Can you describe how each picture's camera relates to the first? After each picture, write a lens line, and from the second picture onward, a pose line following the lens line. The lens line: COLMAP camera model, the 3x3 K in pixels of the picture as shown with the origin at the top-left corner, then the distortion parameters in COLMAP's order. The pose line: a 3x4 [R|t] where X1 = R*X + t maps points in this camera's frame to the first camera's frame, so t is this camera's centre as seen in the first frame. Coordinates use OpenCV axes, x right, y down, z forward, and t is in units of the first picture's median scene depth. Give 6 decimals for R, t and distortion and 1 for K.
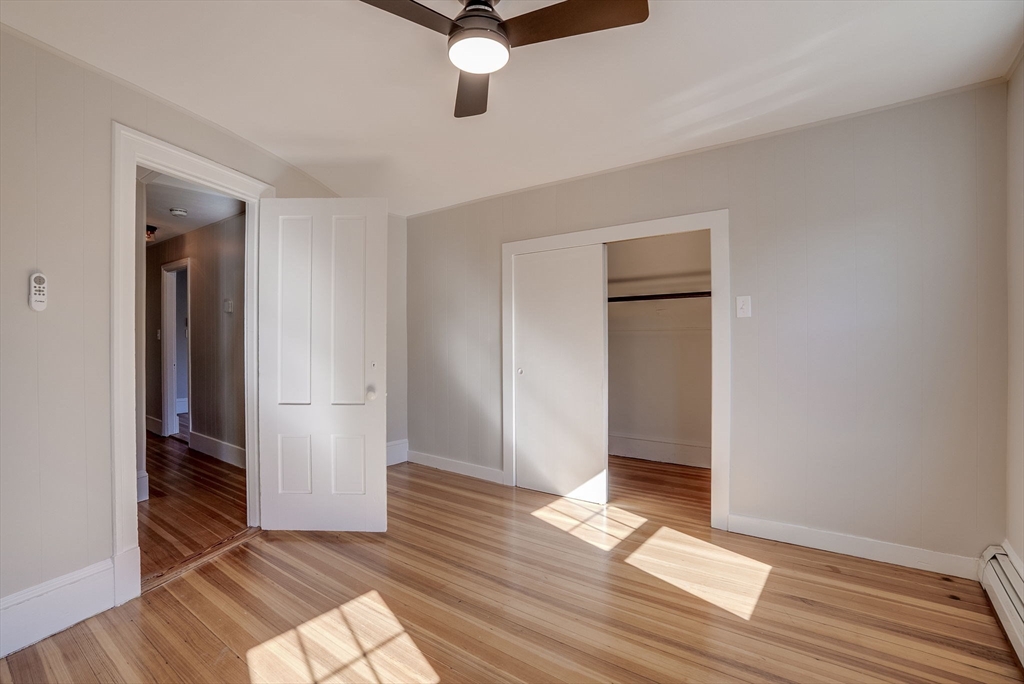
lens RADIAL K [[478.1, 0, 503.9], [0, 478.1, 338.6], [0, 0, 1]] dist [-0.068647, 0.024758]
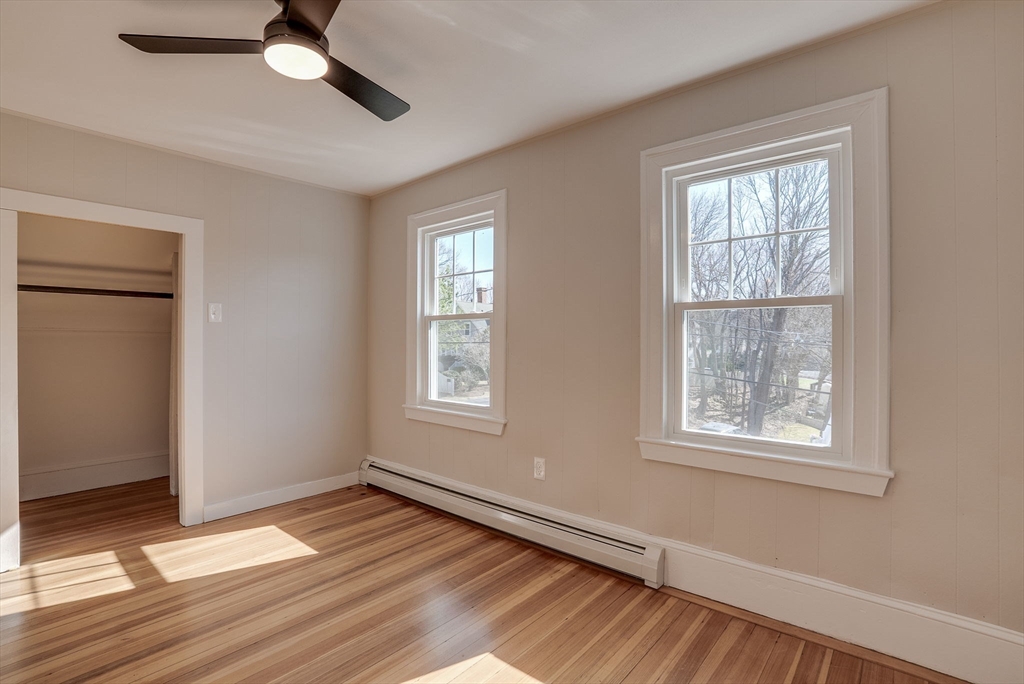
lens RADIAL K [[478.1, 0, 503.9], [0, 478.1, 338.6], [0, 0, 1]] dist [-0.068647, 0.024758]
pose [[0.065179, 0.013451, 0.997783, -0.536775], [-0.006762, 0.999892, -0.013037, 0.002384], [-0.997851, -0.005897, 0.065263, 0.254631]]
